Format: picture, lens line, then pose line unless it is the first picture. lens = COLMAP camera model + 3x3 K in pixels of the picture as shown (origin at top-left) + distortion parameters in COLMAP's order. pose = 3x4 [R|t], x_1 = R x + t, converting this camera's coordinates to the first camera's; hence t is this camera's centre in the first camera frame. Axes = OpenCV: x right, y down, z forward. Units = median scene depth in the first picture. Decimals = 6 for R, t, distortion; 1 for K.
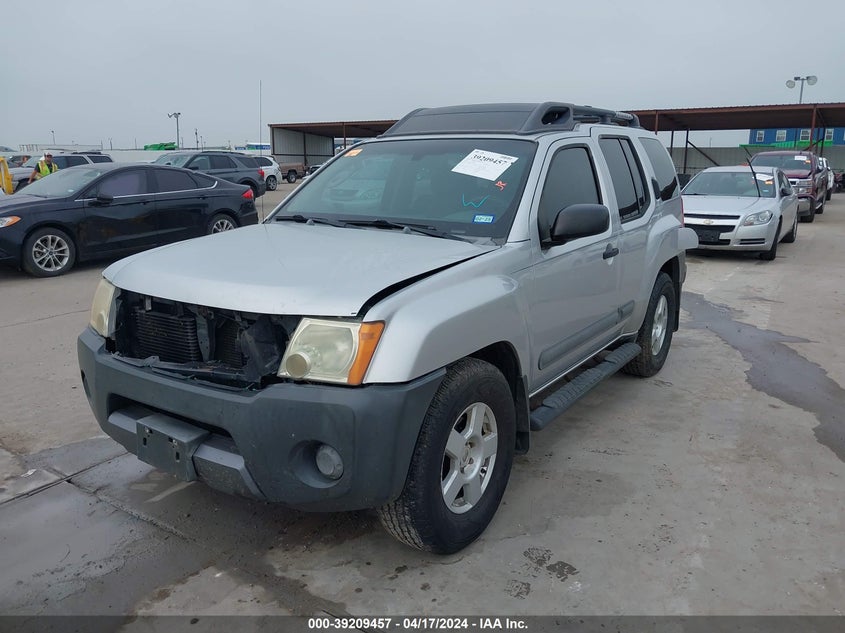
lens RADIAL K [[710.8, 0, 427.8], [0, 710.8, 329.2], [0, 0, 1]] dist [0.006555, -0.001978]
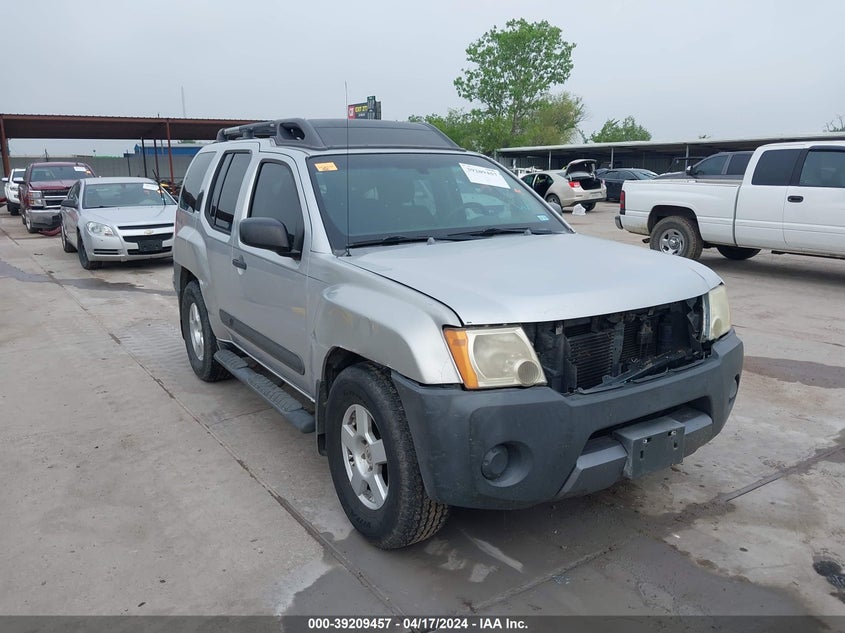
lens RADIAL K [[710.8, 0, 427.8], [0, 710.8, 329.2], [0, 0, 1]] dist [0.006555, -0.001978]
pose [[0.338700, -0.215515, 0.915880, -1.006416], [0.227392, 0.963308, 0.142584, -0.163681], [-0.913003, 0.159971, 0.375279, 0.633442]]
